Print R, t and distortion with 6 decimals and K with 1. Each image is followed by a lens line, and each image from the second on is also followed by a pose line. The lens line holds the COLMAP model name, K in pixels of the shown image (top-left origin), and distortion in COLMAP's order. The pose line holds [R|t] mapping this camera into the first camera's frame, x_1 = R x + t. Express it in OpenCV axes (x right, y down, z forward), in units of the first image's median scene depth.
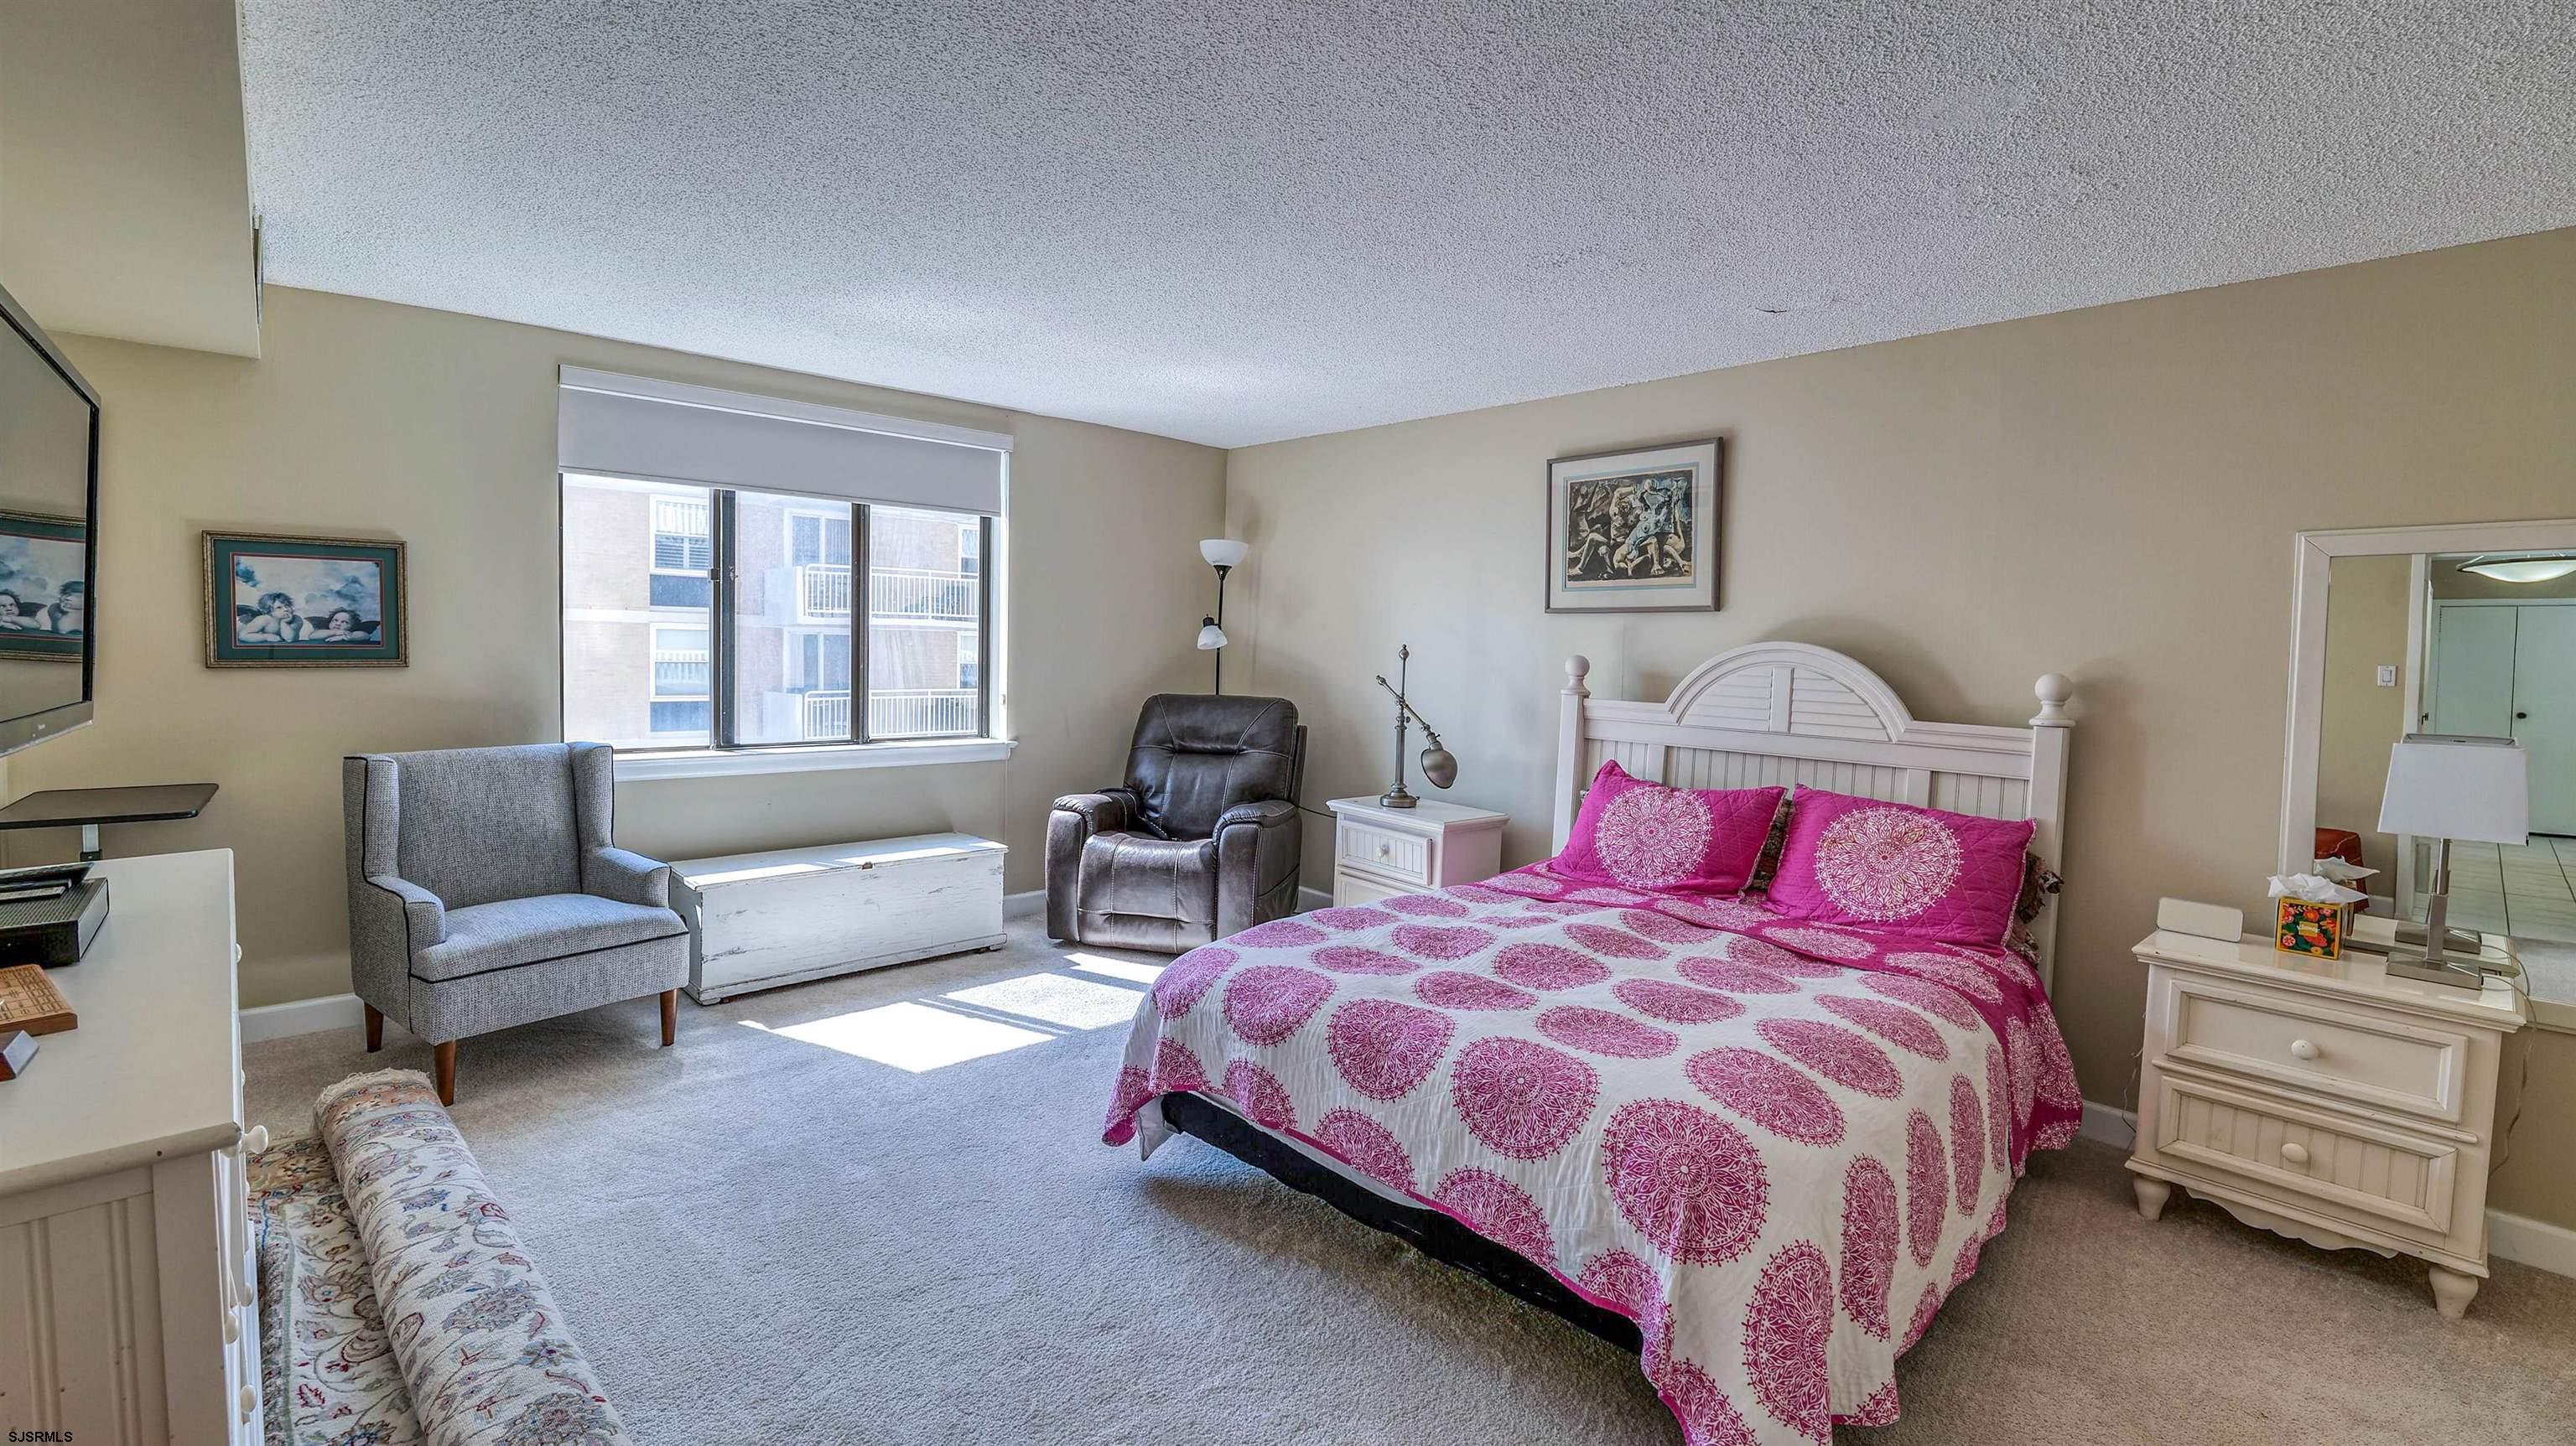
lens RADIAL K [[1046.6, 0, 1291.9], [0, 1046.6, 708.4], [0, 0, 1]] dist [-0.010919, -0.000041]
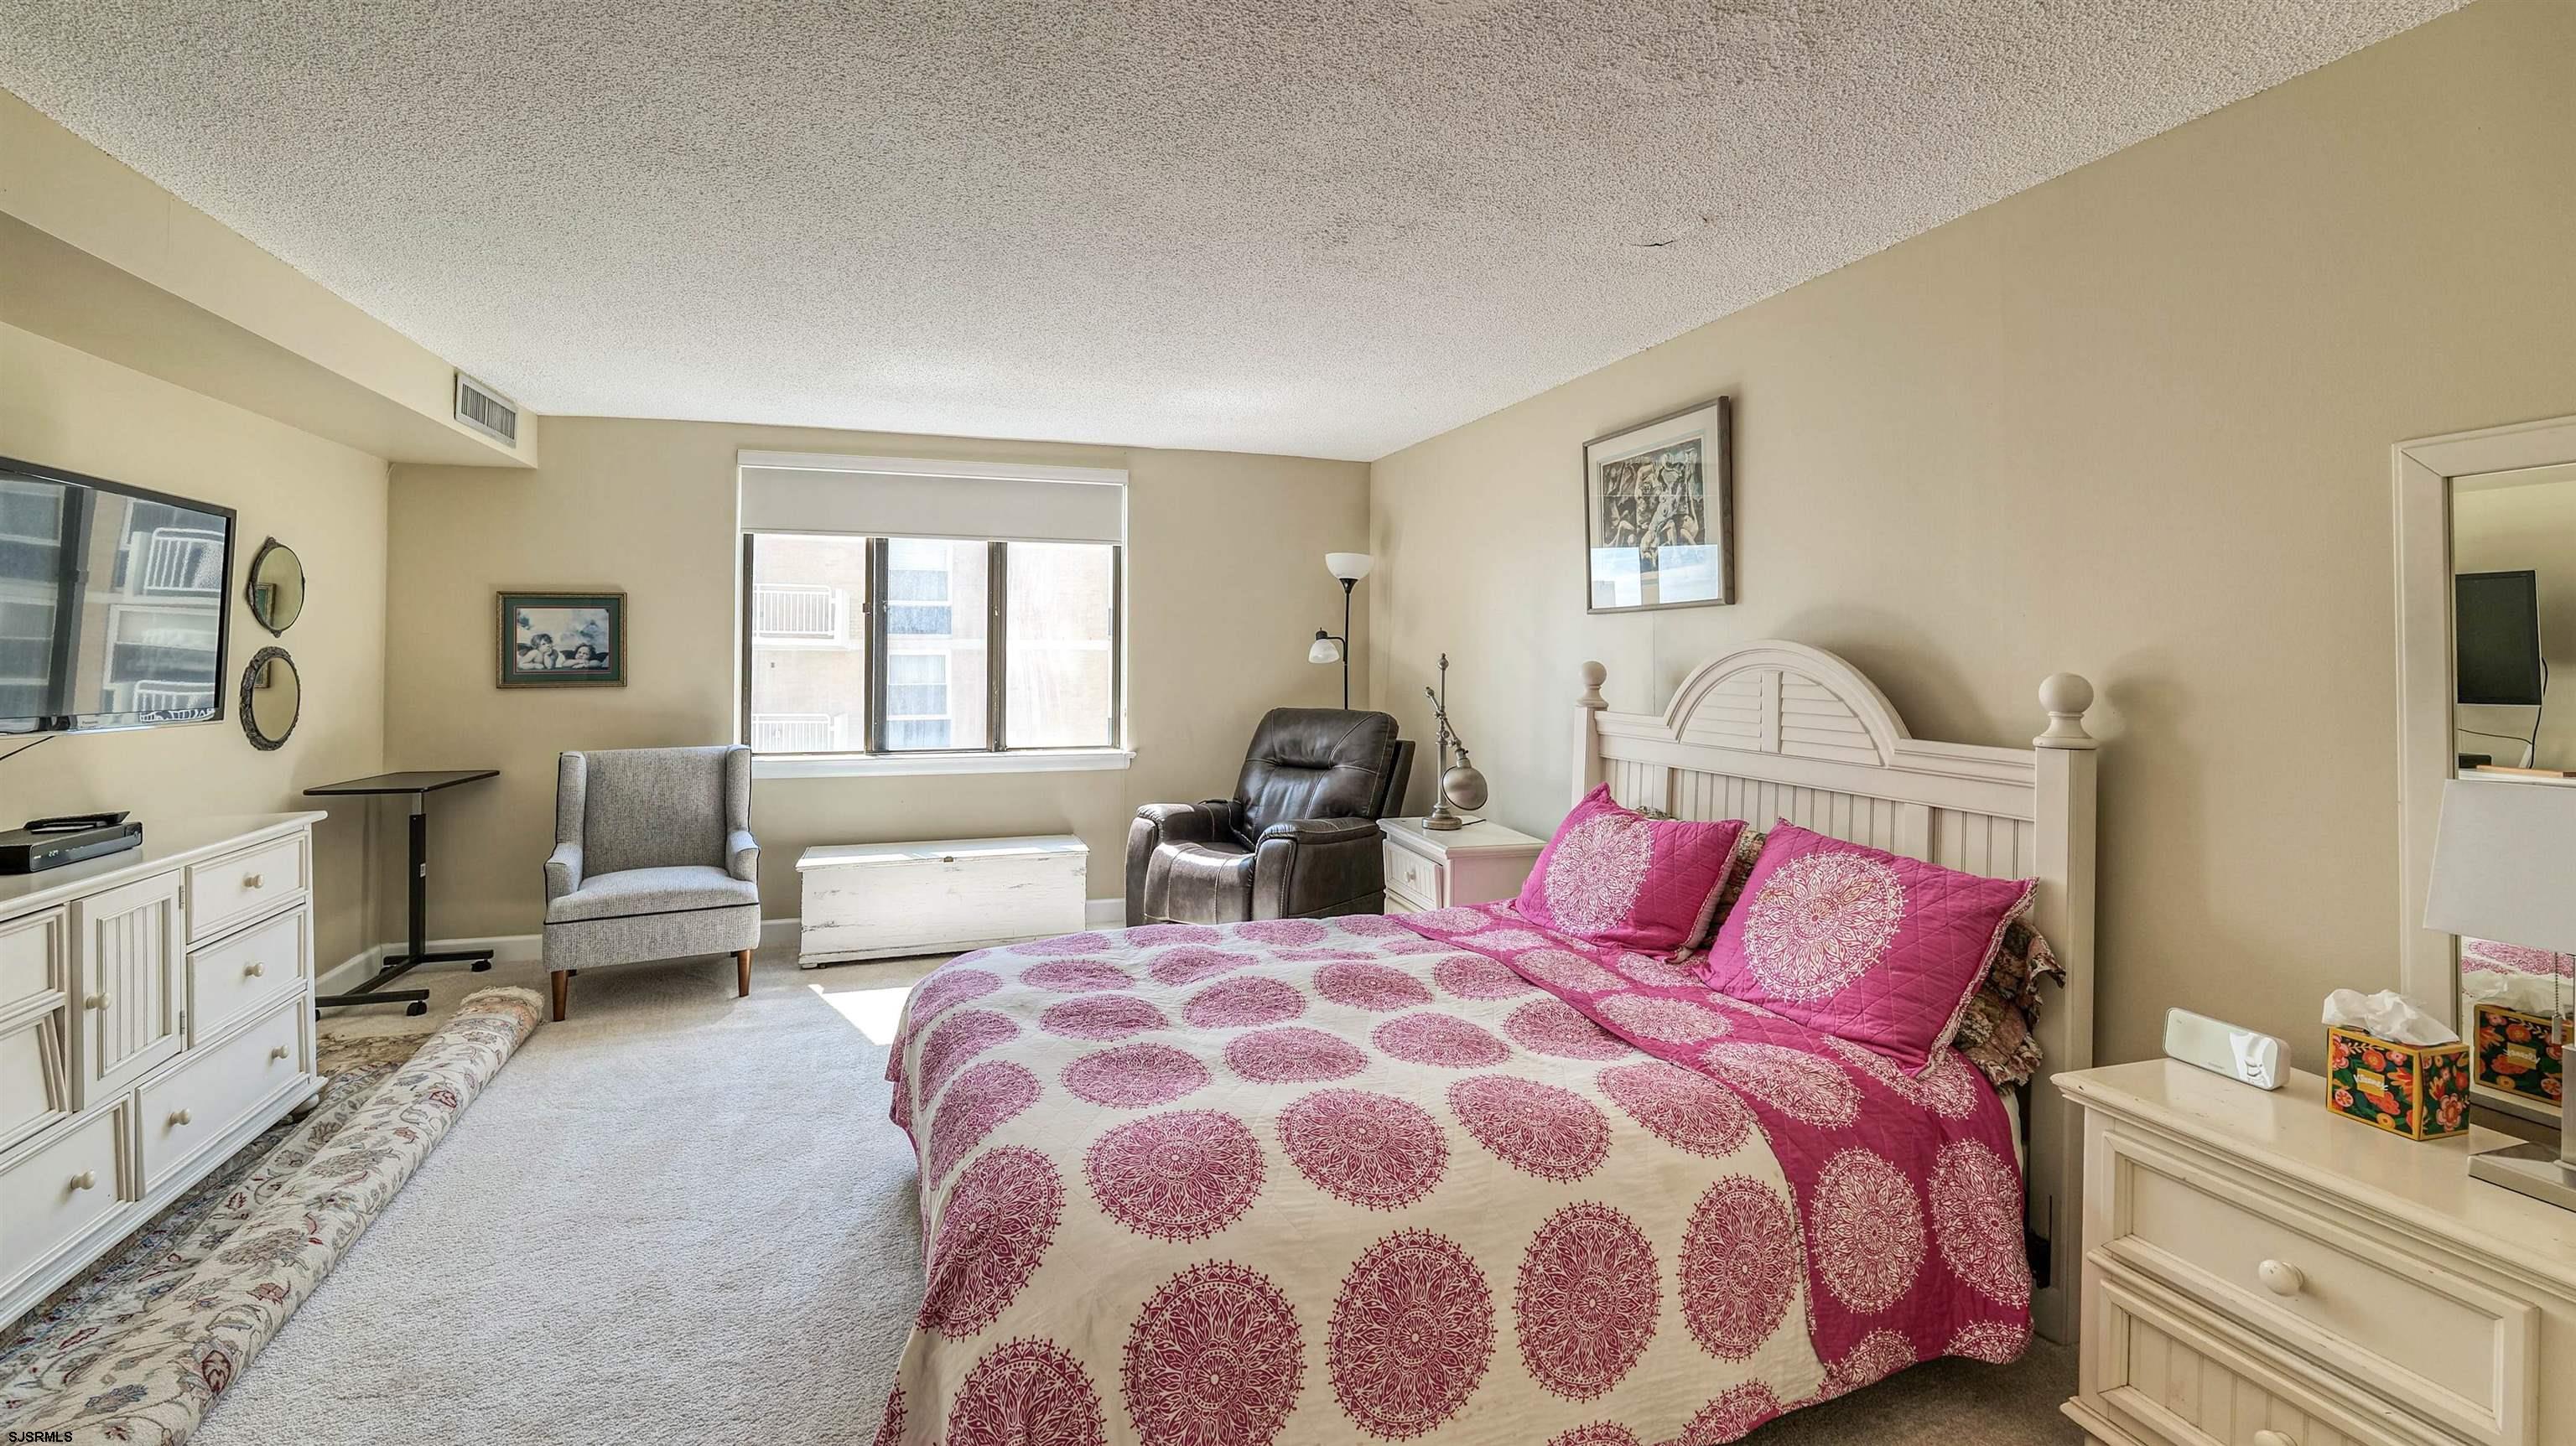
lens RADIAL K [[1046.6, 0, 1286.6], [0, 1046.6, 657.2], [0, 0, 1]] dist [-0.010919, -0.000041]
pose [[0.914695, -0.020785, -0.403611, 0.460077], [-0.005670, 0.997918, -0.064240, 0.003686], [0.404106, 0.061048, 0.912673, 0.120239]]
